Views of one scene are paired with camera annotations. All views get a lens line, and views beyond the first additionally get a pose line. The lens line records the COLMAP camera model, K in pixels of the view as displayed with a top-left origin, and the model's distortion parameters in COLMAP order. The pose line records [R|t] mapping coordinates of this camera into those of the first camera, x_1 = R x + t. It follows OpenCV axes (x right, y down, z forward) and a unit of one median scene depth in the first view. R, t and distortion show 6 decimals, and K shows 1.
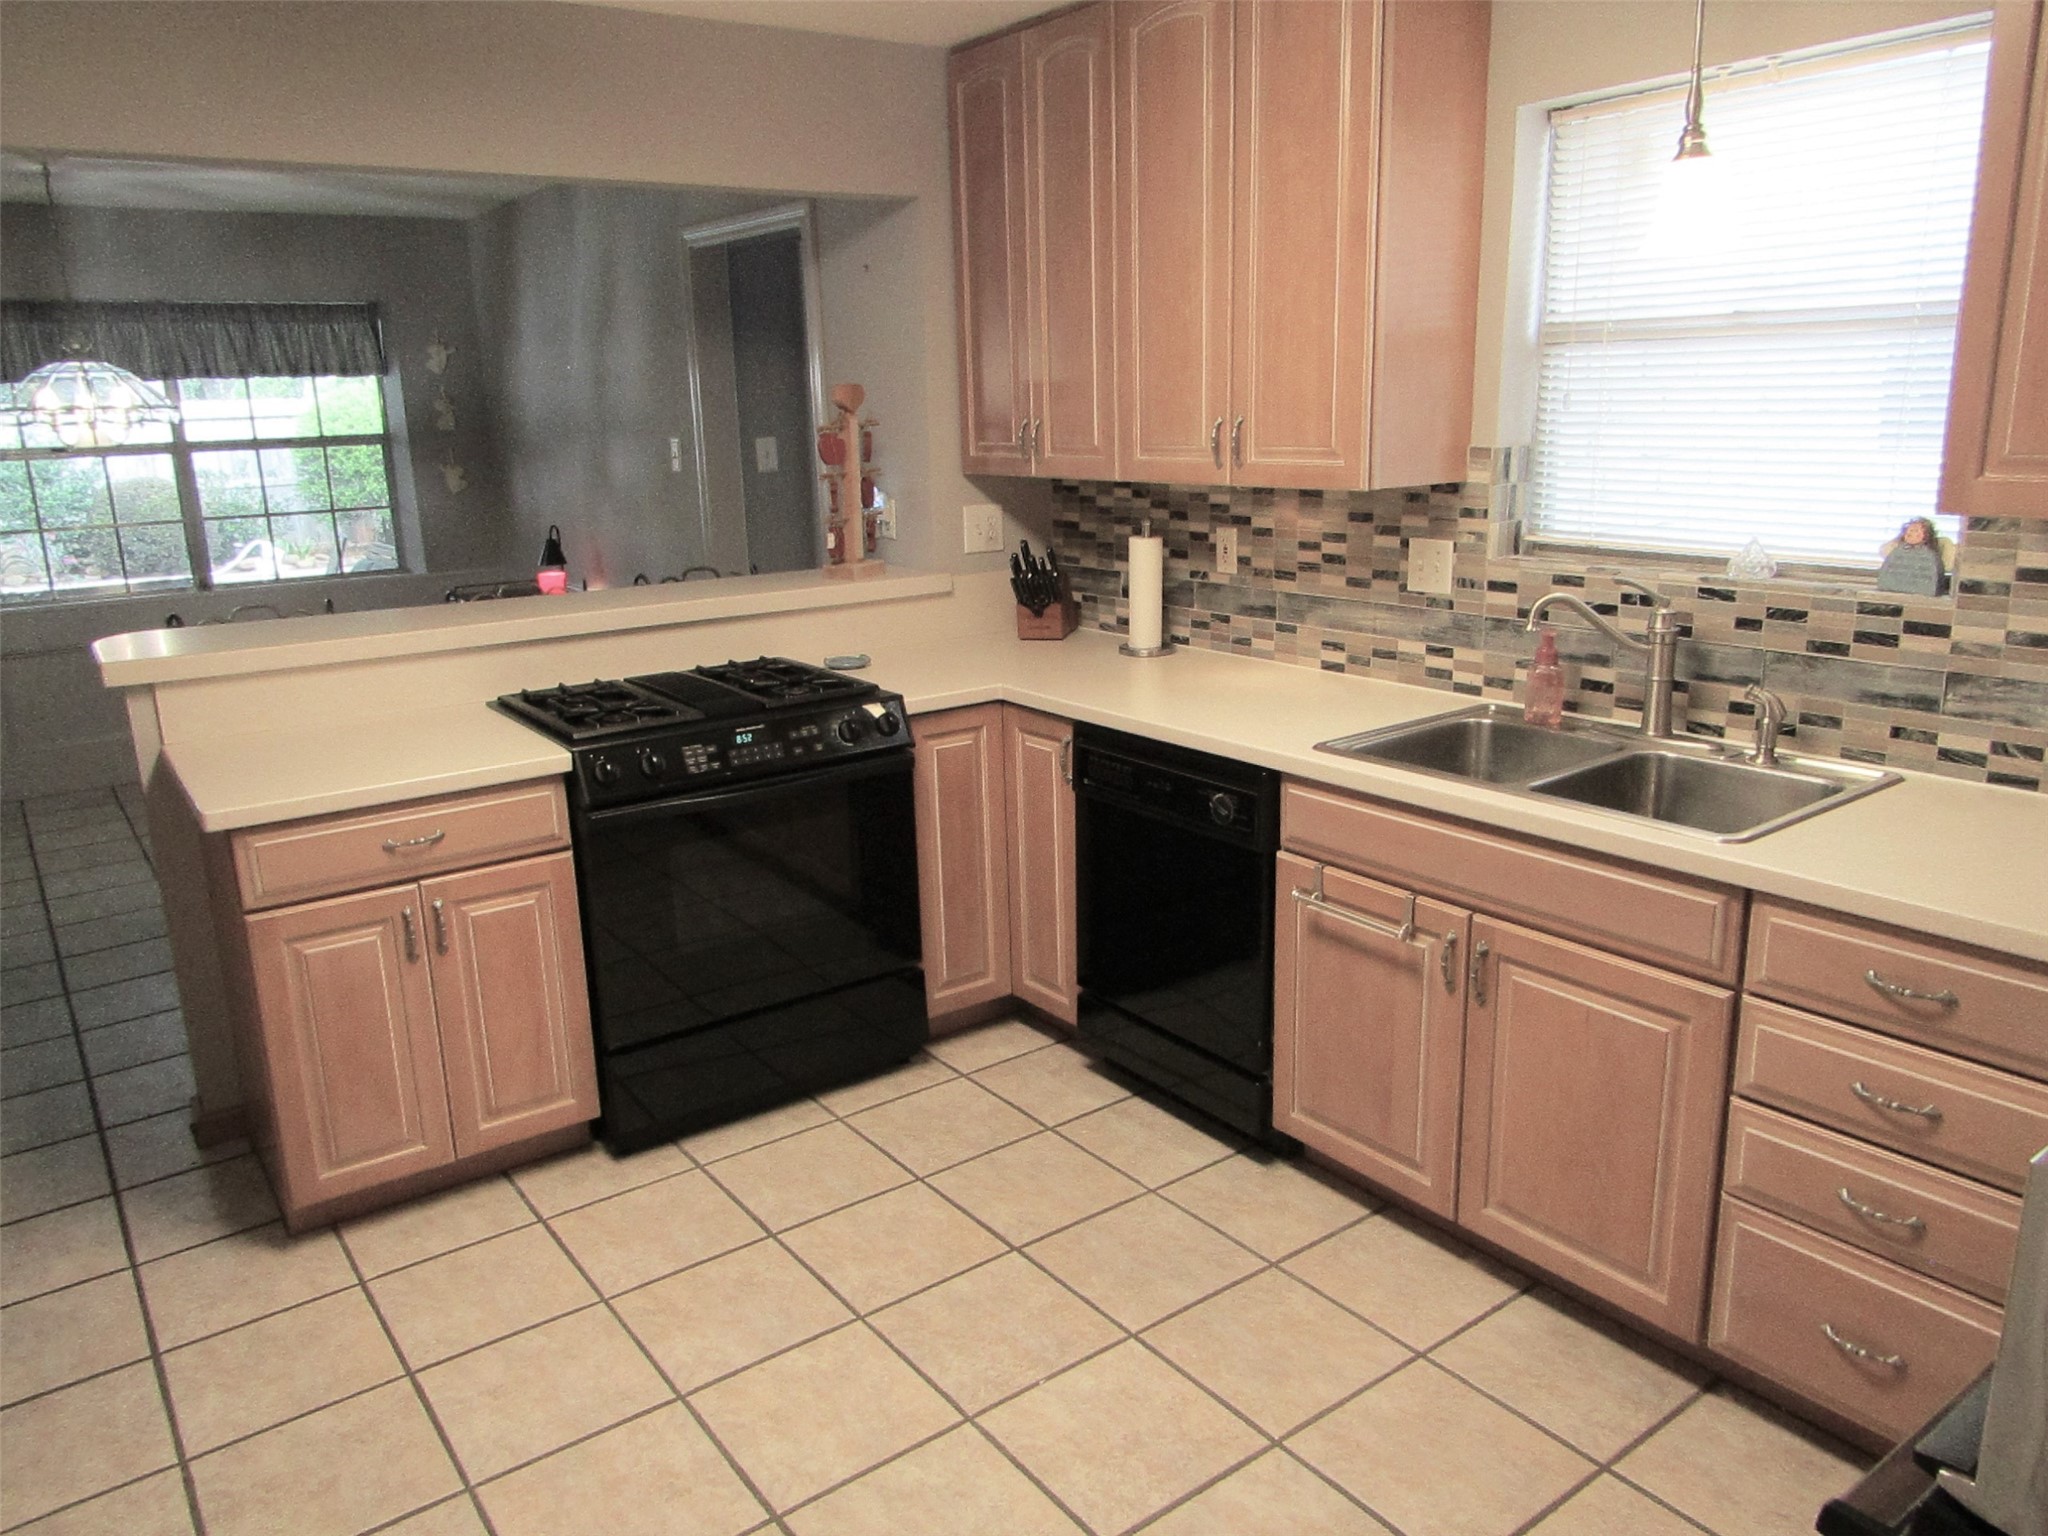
lens RADIAL K [[1453.0, 0, 1024.0], [0, 1453.0, 768.0], [0, 0, 1]] dist [-0.008638, 0.001655]
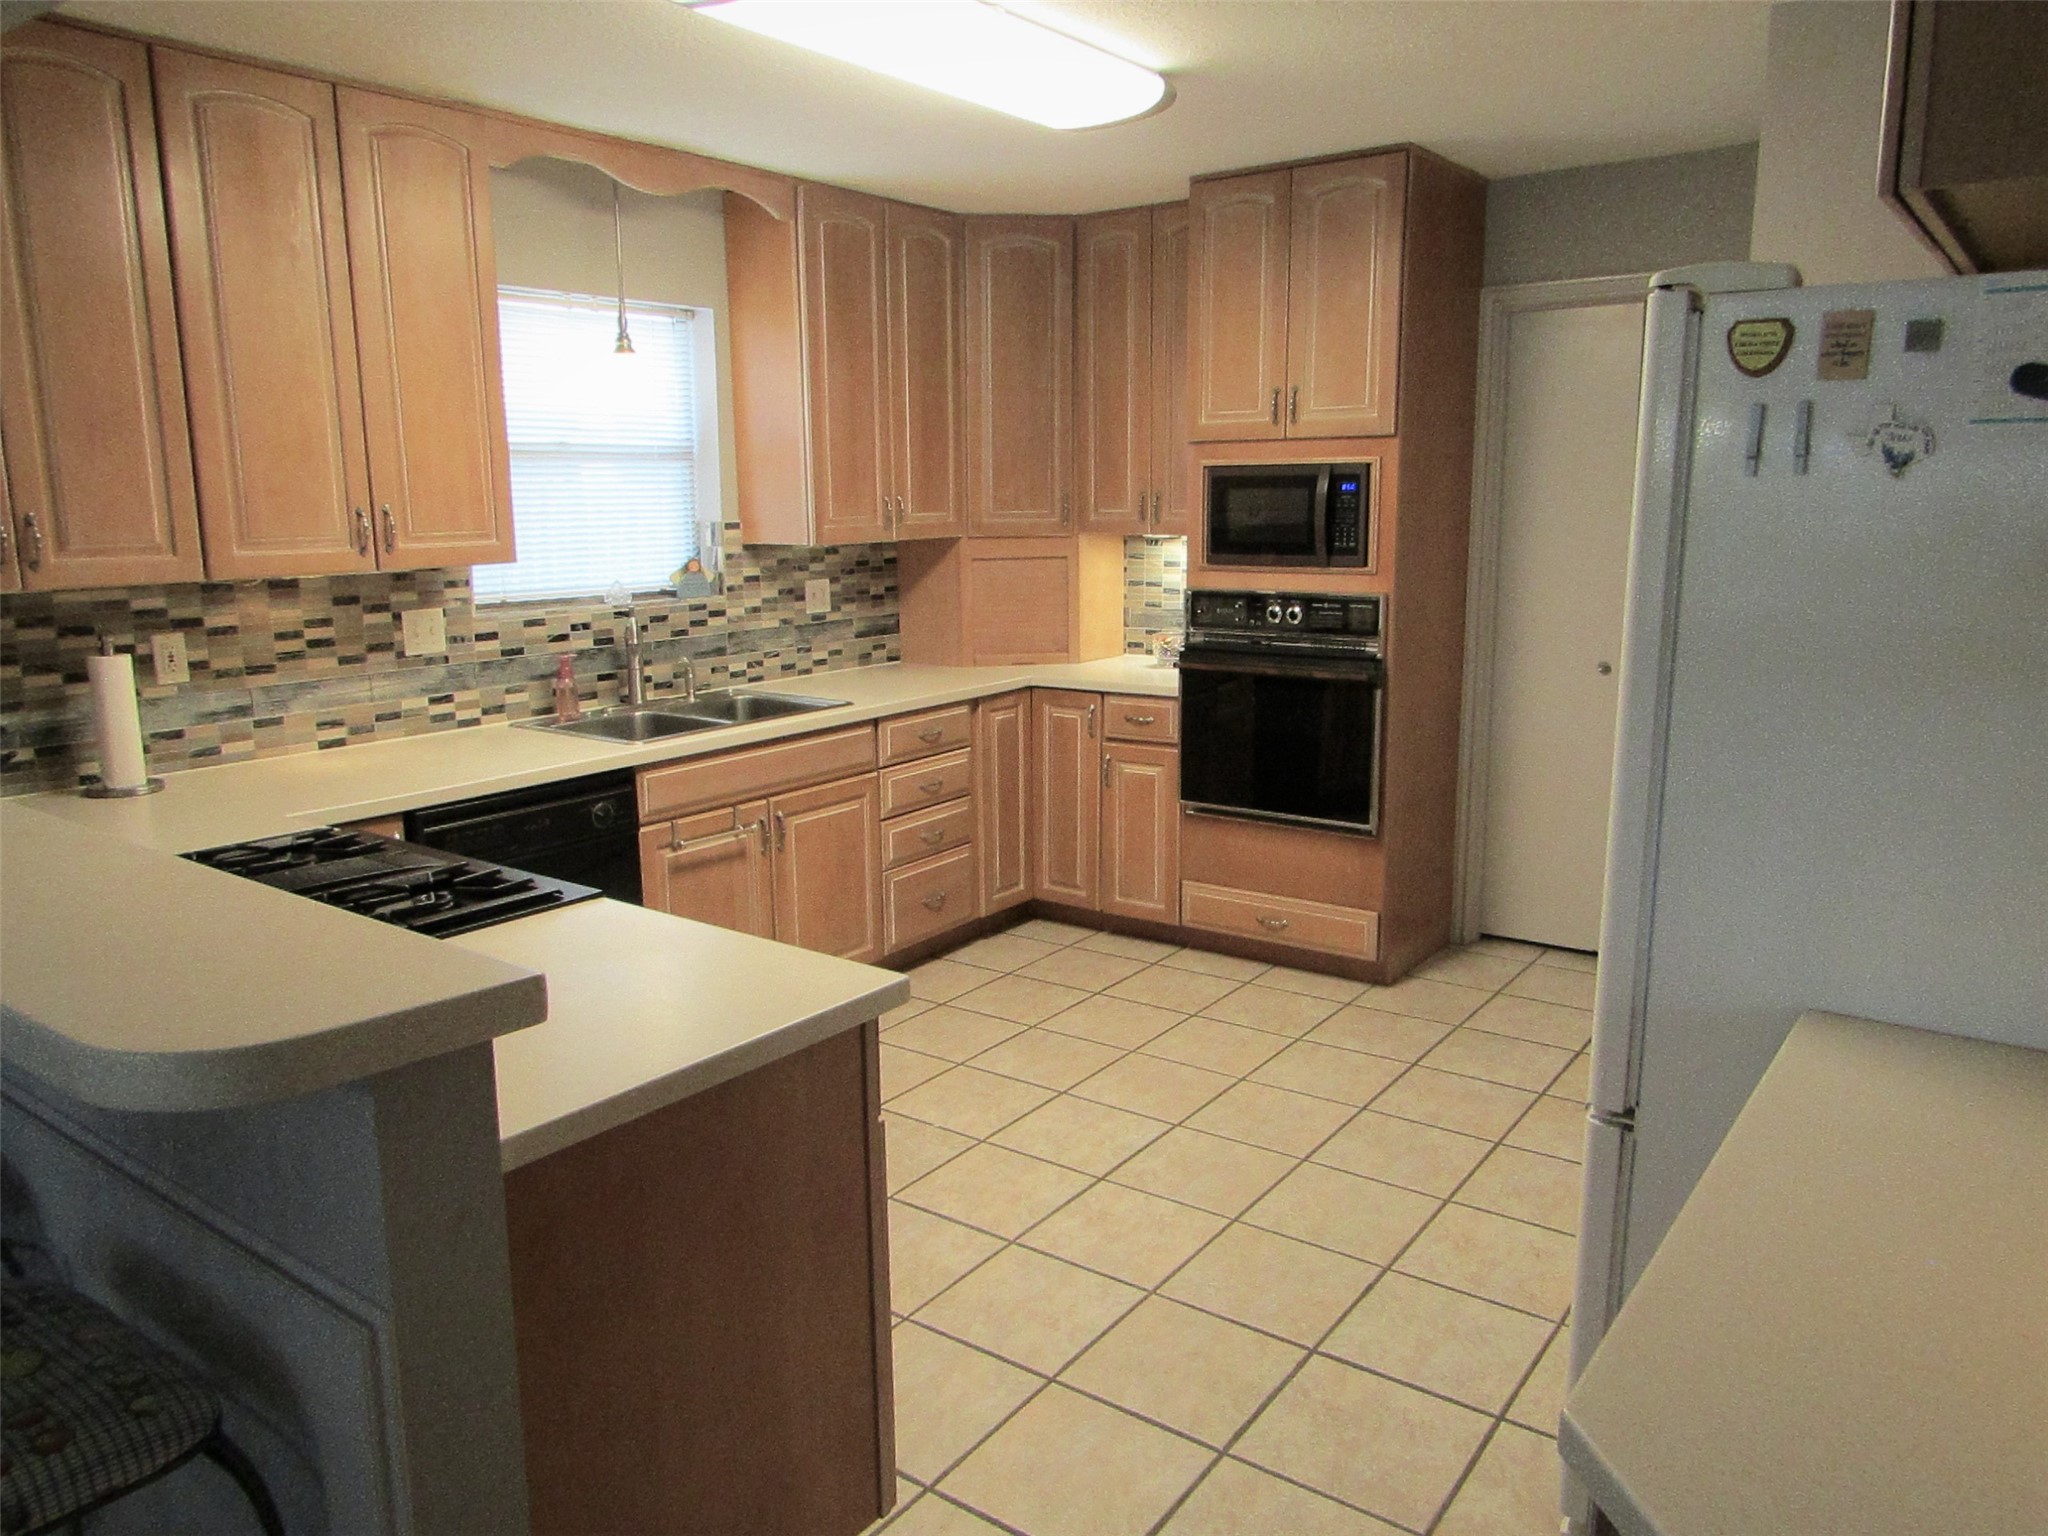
lens RADIAL K [[1453.0, 0, 1024.0], [0, 1453.0, 768.0], [0, 0, 1]] dist [-0.008638, 0.001655]
pose [[-0.301654, -0.149708, 0.941590, -0.983797], [0.253836, 0.939339, 0.230671, -0.177430], [-0.919006, 0.308592, -0.245354, 0.840536]]
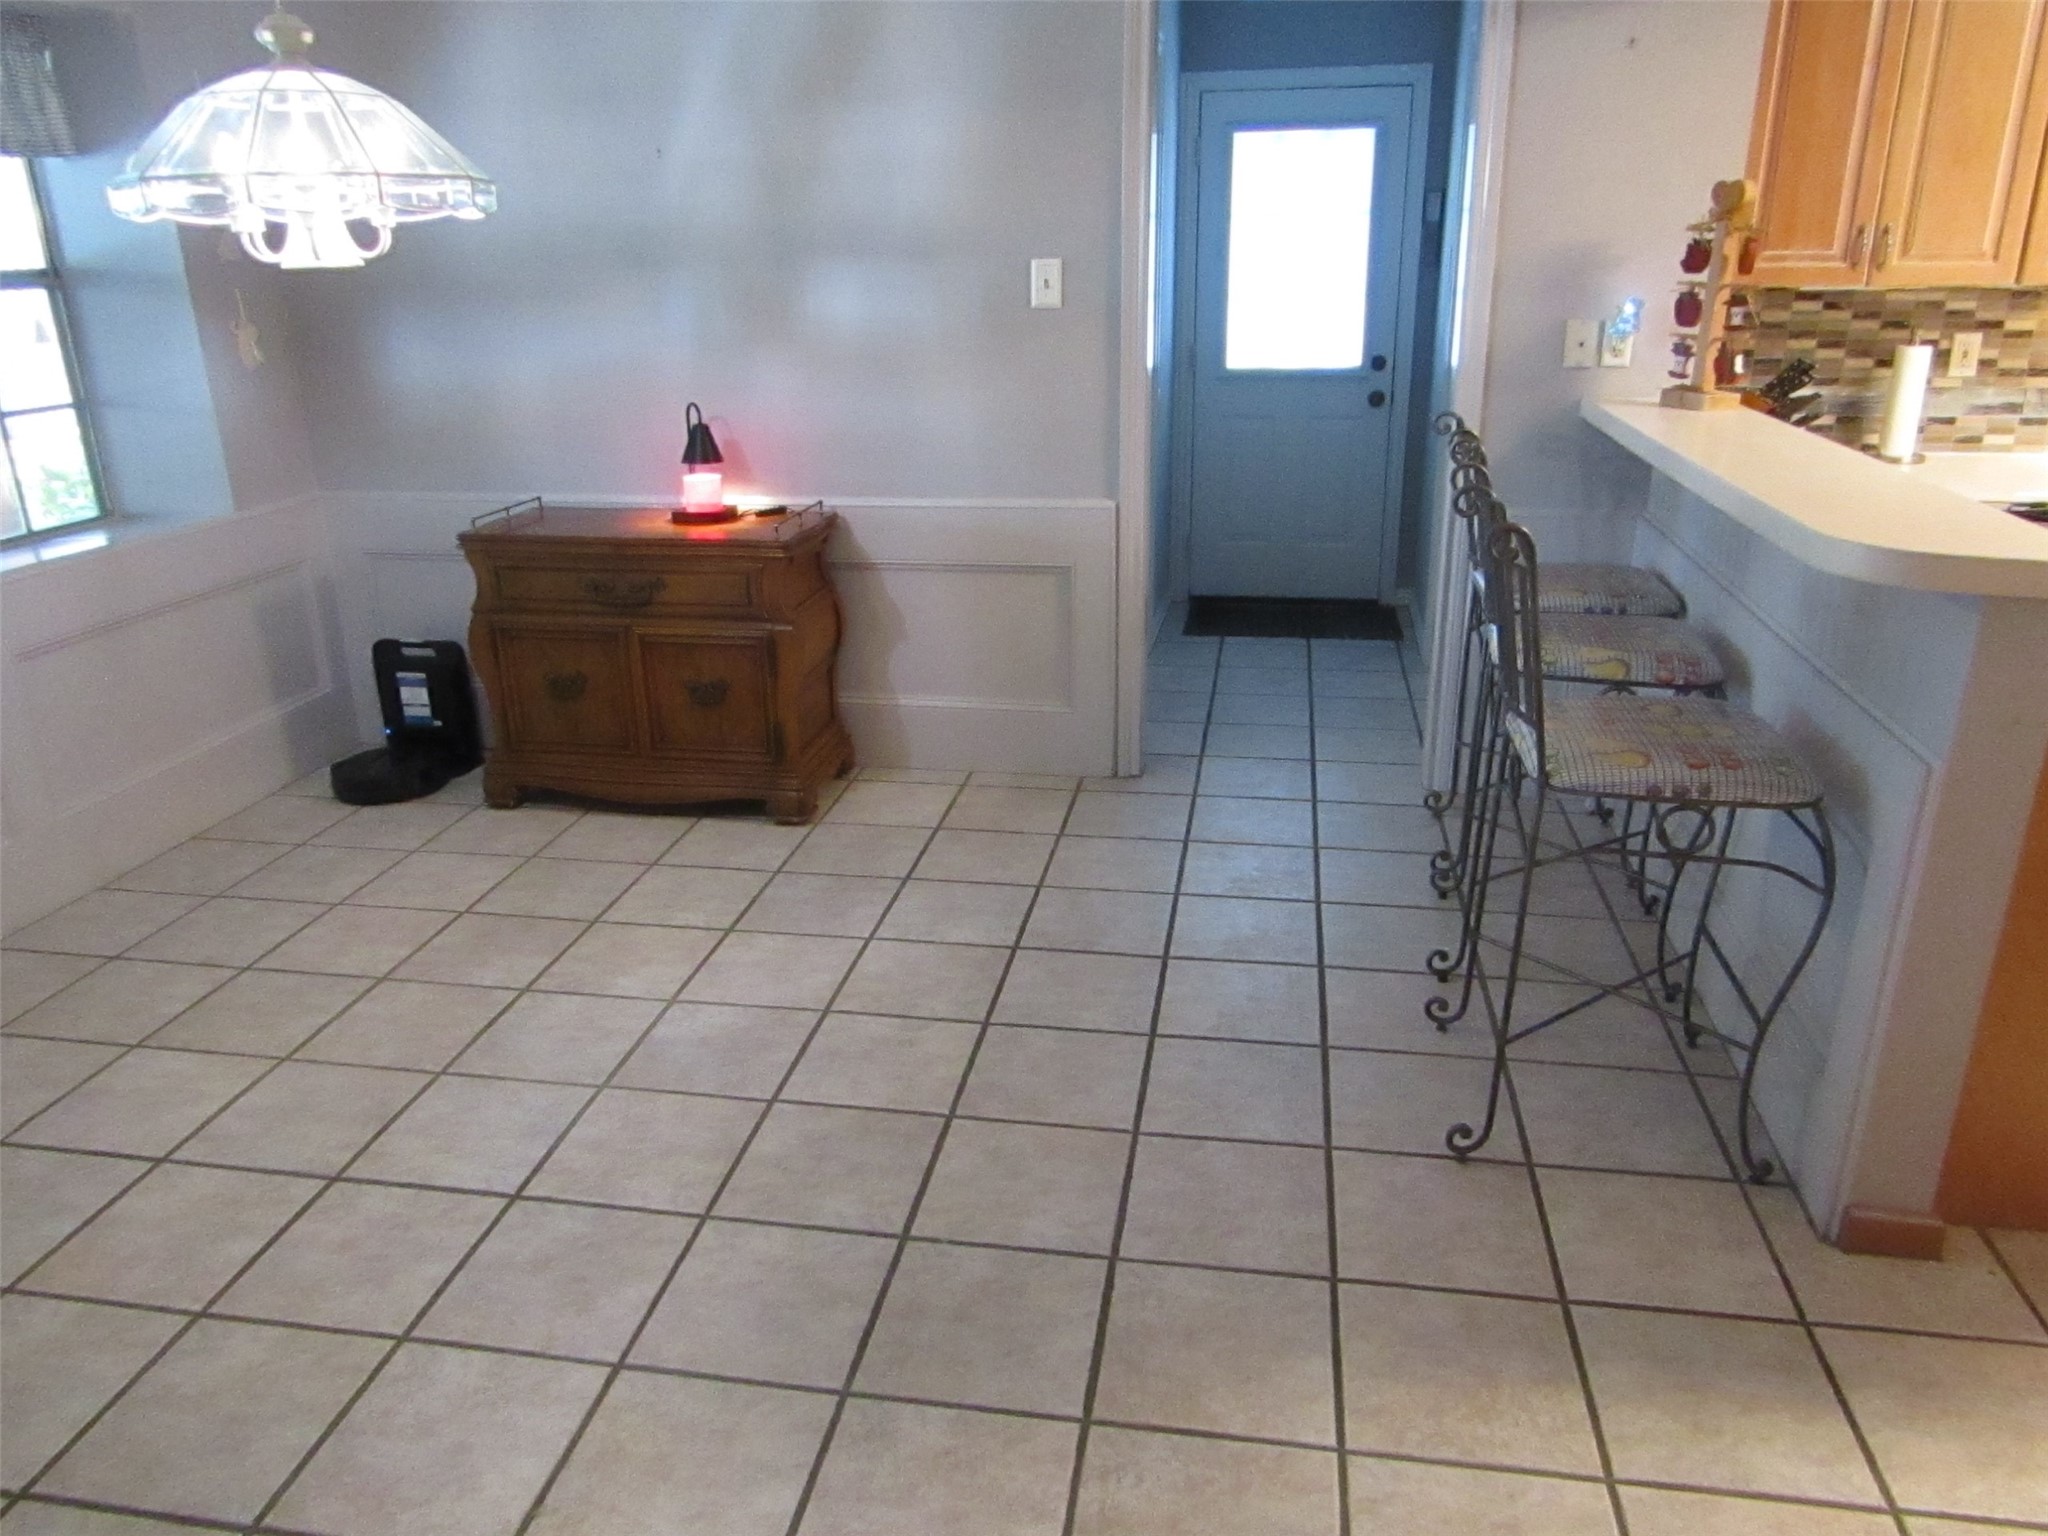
lens RADIAL K [[1453.0, 0, 1024.0], [0, 1453.0, 768.0], [0, 0, 1]] dist [-0.008638, 0.001655]
pose [[0.719128, -0.225019, 0.657435, -1.255055], [0.169479, 0.974342, 0.148104, -0.143494], [-0.673893, 0.004916, 0.738812, 0.760548]]
